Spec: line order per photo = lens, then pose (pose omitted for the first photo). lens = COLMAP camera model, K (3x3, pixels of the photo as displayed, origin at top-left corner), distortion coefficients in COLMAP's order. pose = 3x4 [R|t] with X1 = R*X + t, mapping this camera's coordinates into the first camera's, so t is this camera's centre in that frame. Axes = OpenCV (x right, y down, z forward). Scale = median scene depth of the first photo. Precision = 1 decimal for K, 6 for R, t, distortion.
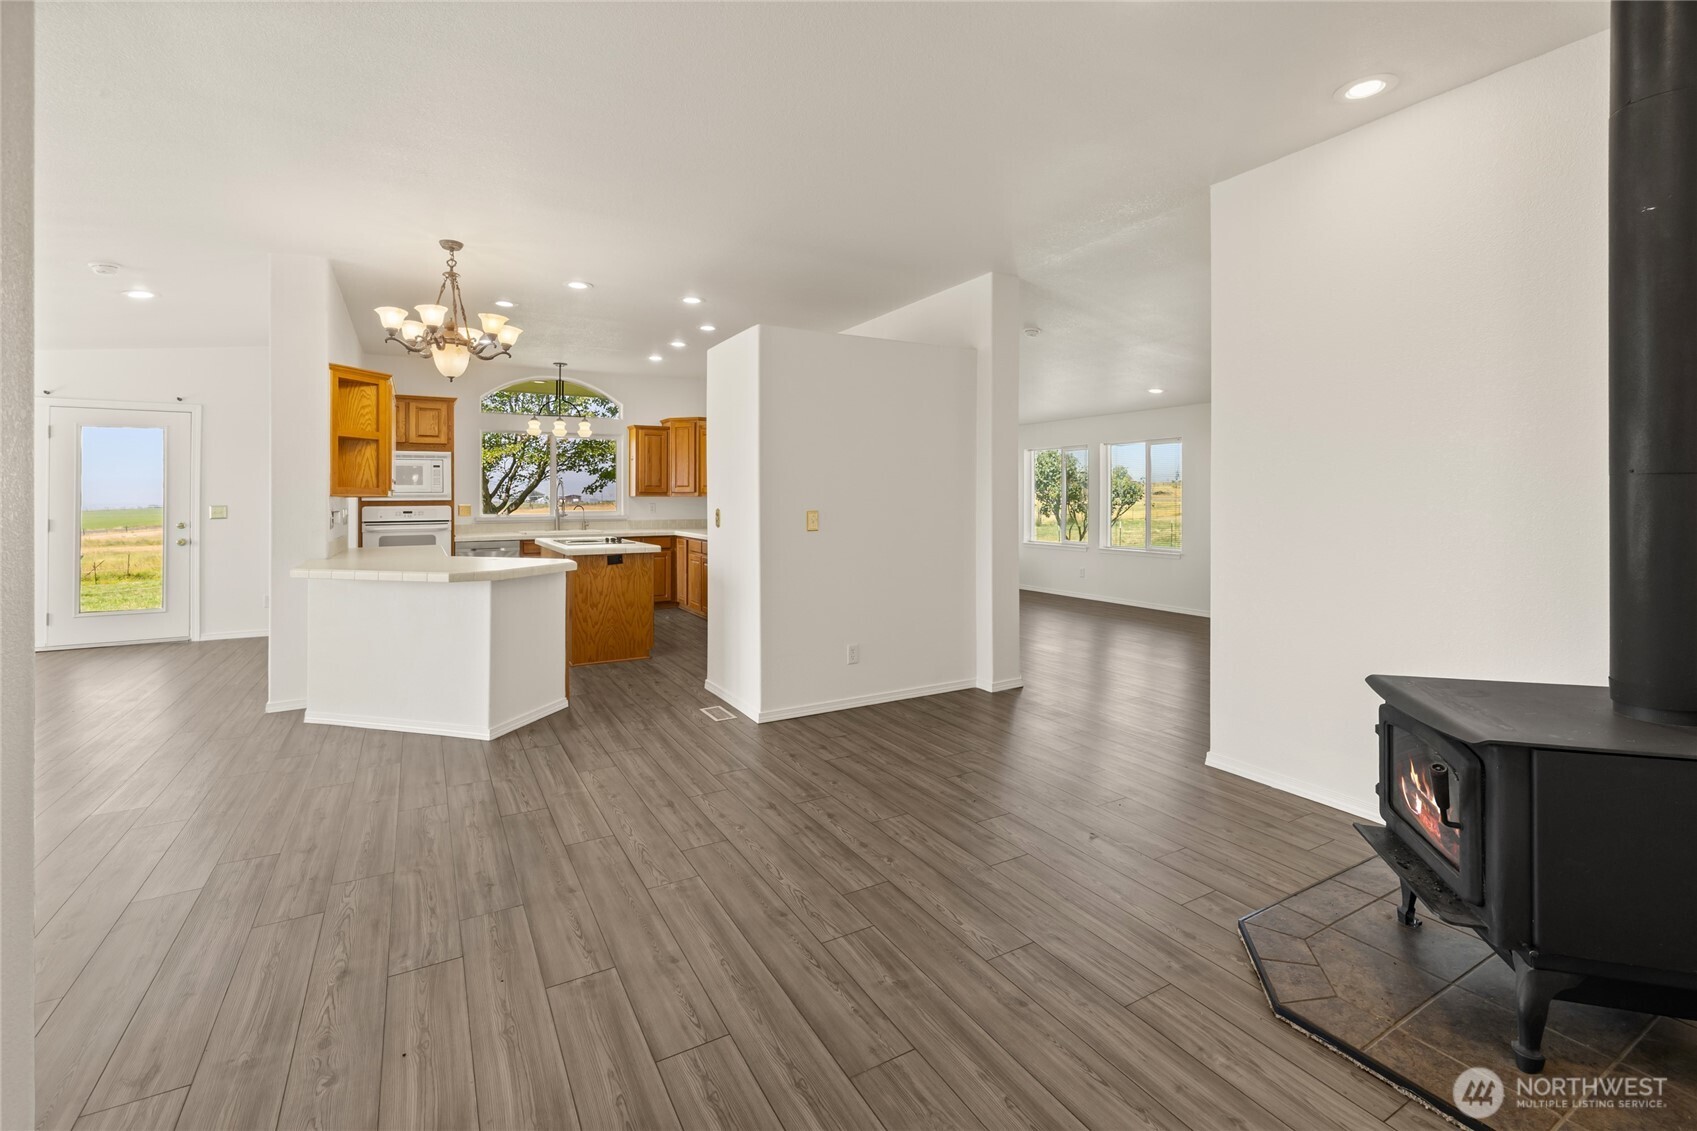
lens RADIAL K [[744.4, 0, 831.3], [0, 744.4, 493.4], [0, 0, 1]] dist [0.013387, 0.000570]
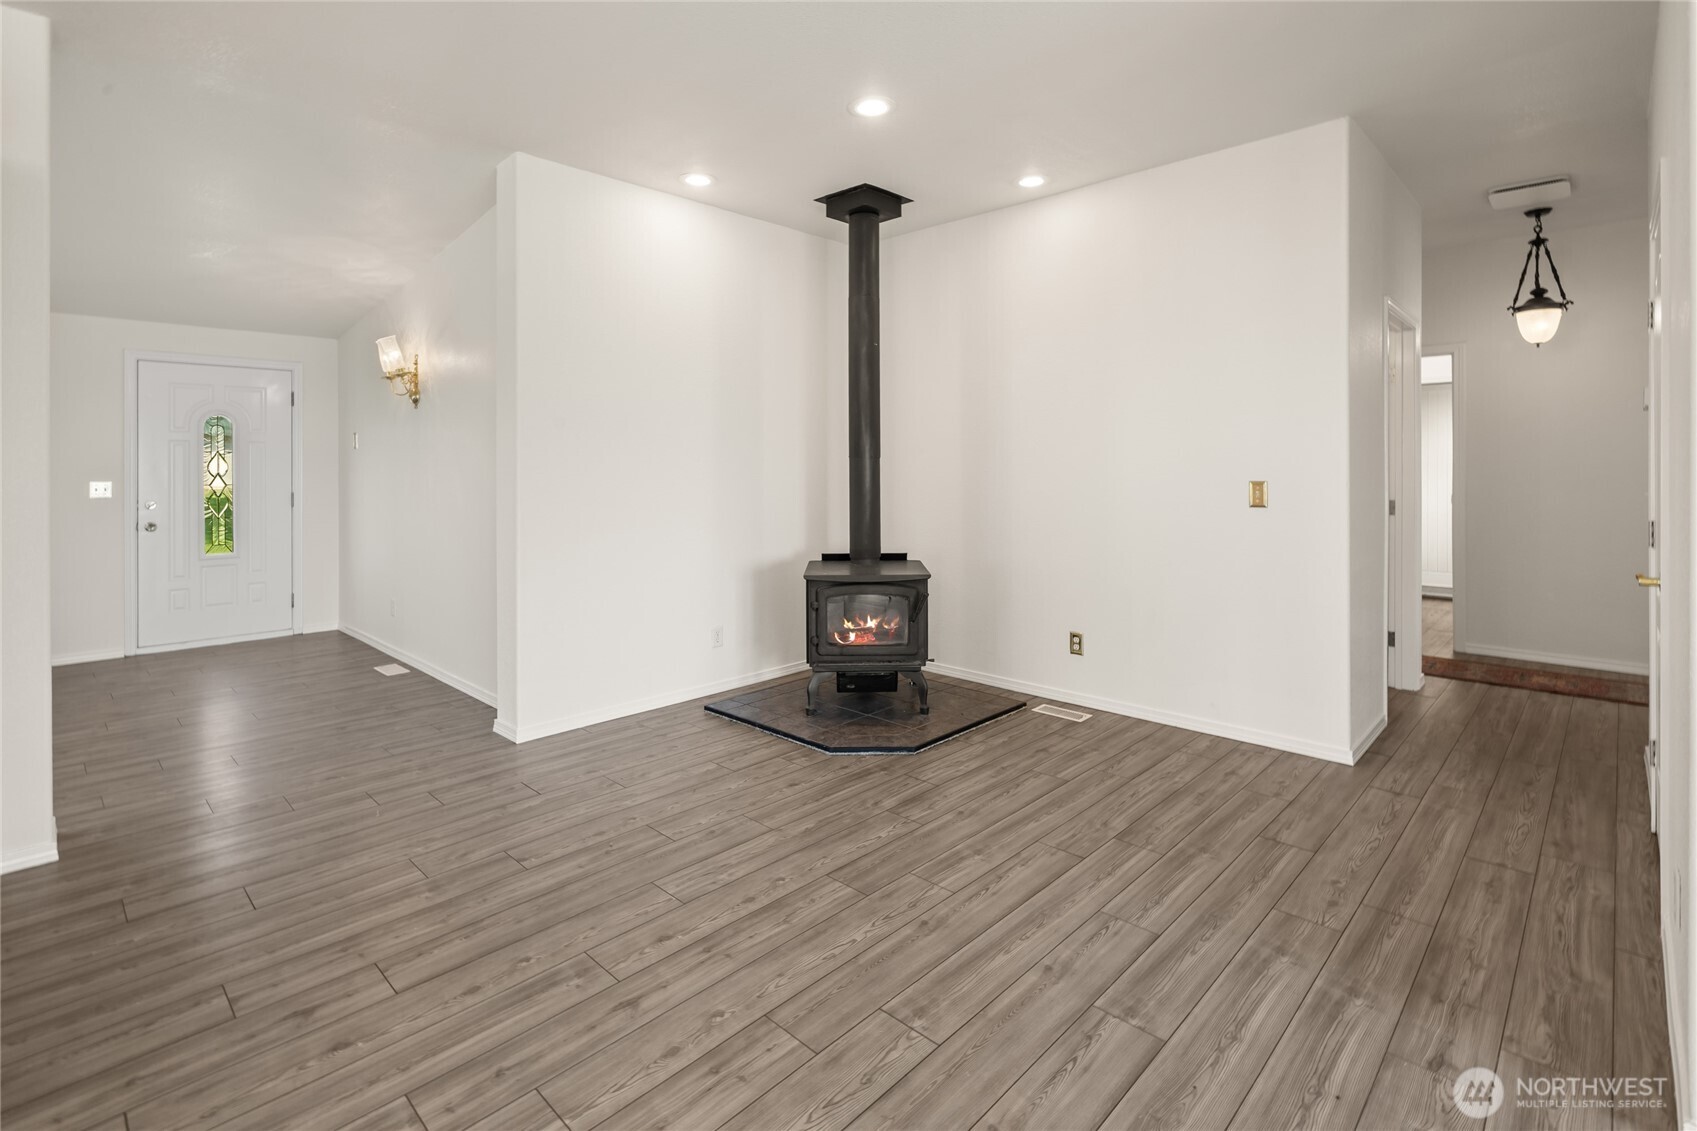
lens RADIAL K [[806.9, 0, 753.5], [0, 806.9, 470.6], [0, 0, 1]] dist [0.007261, 0.005660]
pose [[-0.226748, -0.006815, 0.973930, -0.529598], [-0.004611, 0.999972, 0.005924, -0.019109], [-0.973942, -0.003148, -0.226774, 0.739307]]
